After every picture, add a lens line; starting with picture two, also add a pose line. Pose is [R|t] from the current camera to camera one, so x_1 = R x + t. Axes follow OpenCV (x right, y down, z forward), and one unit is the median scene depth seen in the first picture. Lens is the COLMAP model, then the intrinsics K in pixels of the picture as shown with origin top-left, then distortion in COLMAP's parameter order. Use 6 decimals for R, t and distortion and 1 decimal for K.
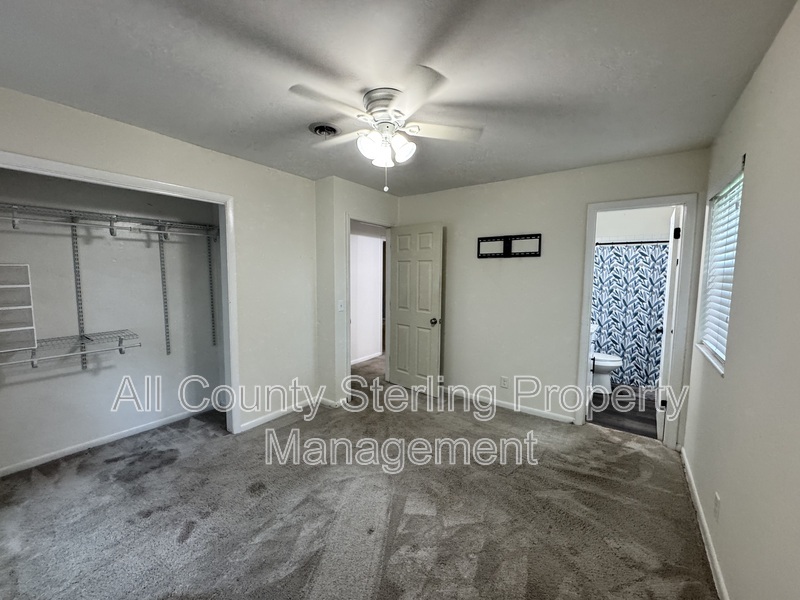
lens RADIAL K [[317.2, 0, 400.0], [0, 317.2, 300.0], [0, 0, 1]] dist [-0.003255, -0.000196]
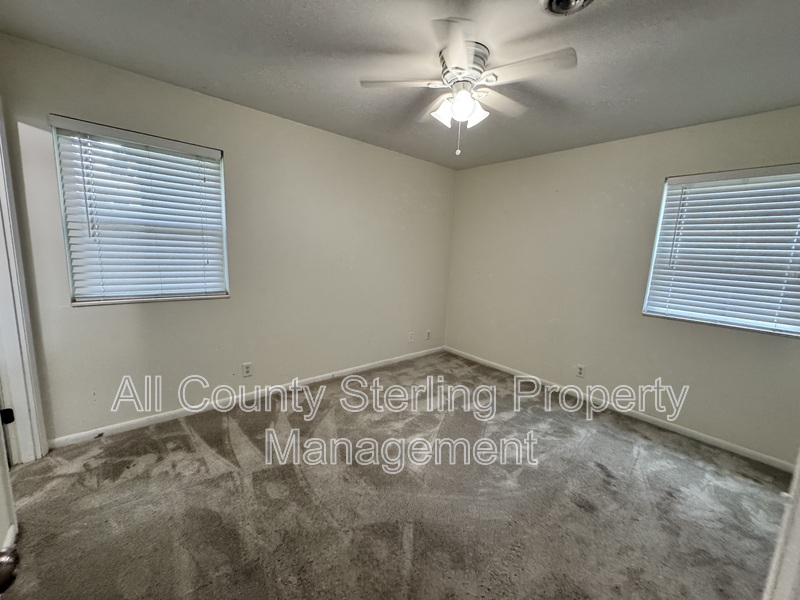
lens RADIAL K [[317.2, 0, 400.0], [0, 317.2, 300.0], [0, 0, 1]] dist [-0.003255, -0.000196]
pose [[-0.968500, -0.088112, 0.232904, -0.114664], [-0.031780, 0.971393, 0.235341, -0.103013], [-0.246977, 0.220526, -0.943594, 1.606587]]
